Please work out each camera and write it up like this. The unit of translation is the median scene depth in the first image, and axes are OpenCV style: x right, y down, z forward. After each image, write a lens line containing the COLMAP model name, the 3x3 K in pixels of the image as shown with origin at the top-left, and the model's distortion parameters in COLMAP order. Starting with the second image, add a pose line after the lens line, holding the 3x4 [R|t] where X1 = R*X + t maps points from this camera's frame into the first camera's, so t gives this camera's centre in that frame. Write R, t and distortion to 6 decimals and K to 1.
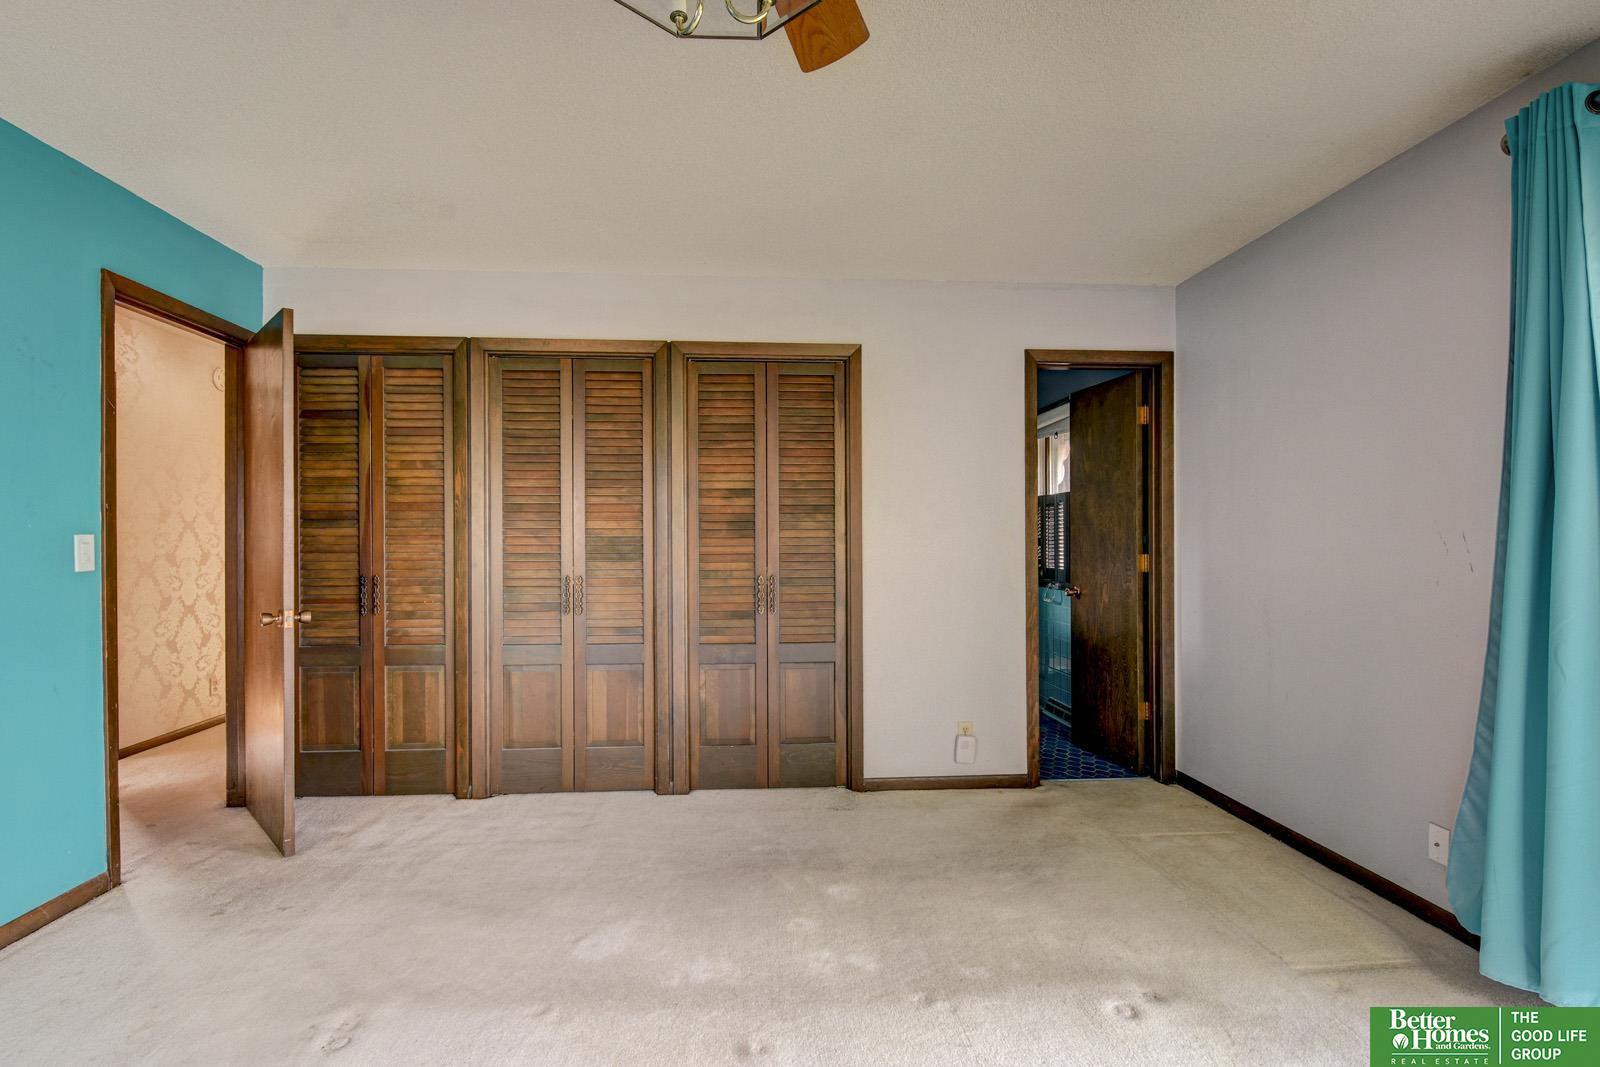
lens RADIAL K [[761.6, 0, 793.9], [0, 761.6, 540.2], [0, 0, 1]] dist [-0.000070, 0.000068]
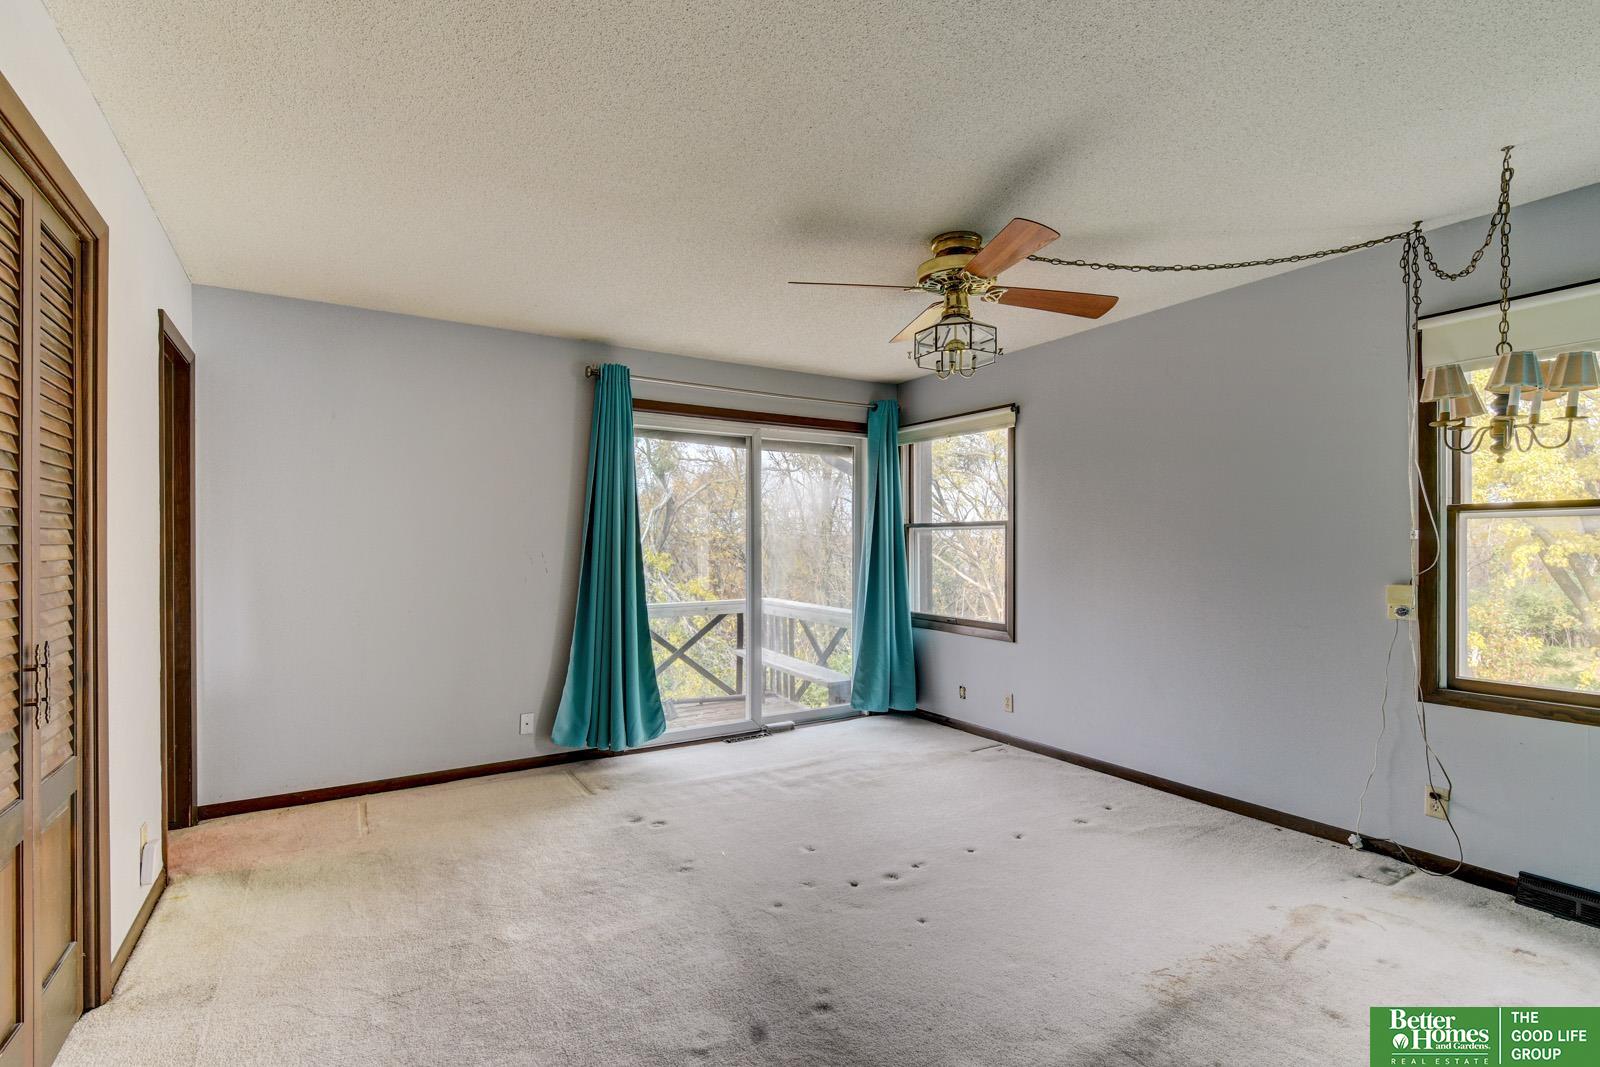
lens RADIAL K [[761.6, 0, 796.0], [0, 761.6, 543.3], [0, 0, 1]] dist [-0.000070, 0.000068]
pose [[-0.474020, 0.007445, 0.880483, -0.886054], [-0.001379, 0.999957, -0.009198, -0.010827], [-0.880513, -0.005574, -0.473989, 1.089080]]
